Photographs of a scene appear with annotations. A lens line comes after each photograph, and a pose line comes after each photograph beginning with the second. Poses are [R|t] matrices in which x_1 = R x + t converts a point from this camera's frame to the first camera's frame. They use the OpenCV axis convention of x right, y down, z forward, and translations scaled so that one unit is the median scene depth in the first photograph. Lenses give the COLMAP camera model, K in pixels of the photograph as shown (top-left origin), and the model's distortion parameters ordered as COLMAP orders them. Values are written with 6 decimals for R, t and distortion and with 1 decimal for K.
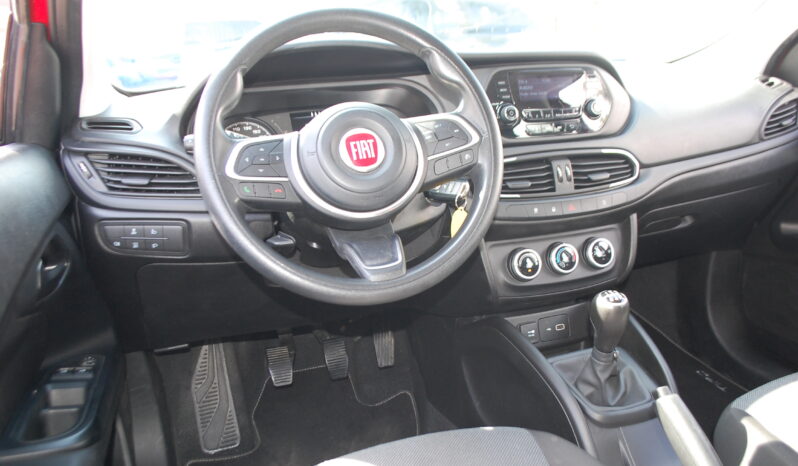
lens RADIAL K [[671.6, 0, 399.0], [0, 671.6, 233.0], [0, 0, 1]] dist [-0.089801, 0.007151]
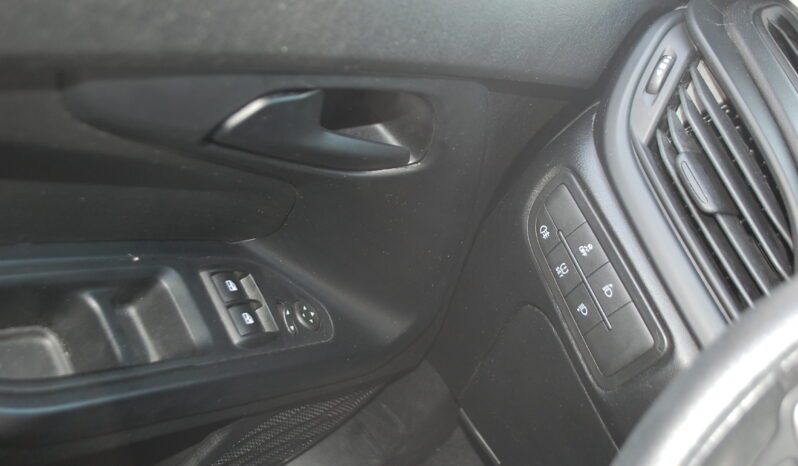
lens RADIAL K [[967.4, 0, 399.0], [0, 967.4, 233.0], [0, 0, 1]] dist [0.007759, 0.015902]
pose [[0.327906, 0.775498, -0.539519, -0.127136], [-0.792623, 0.536579, 0.289537, -0.087724], [0.514030, 0.332694, 0.790625, 0.471188]]
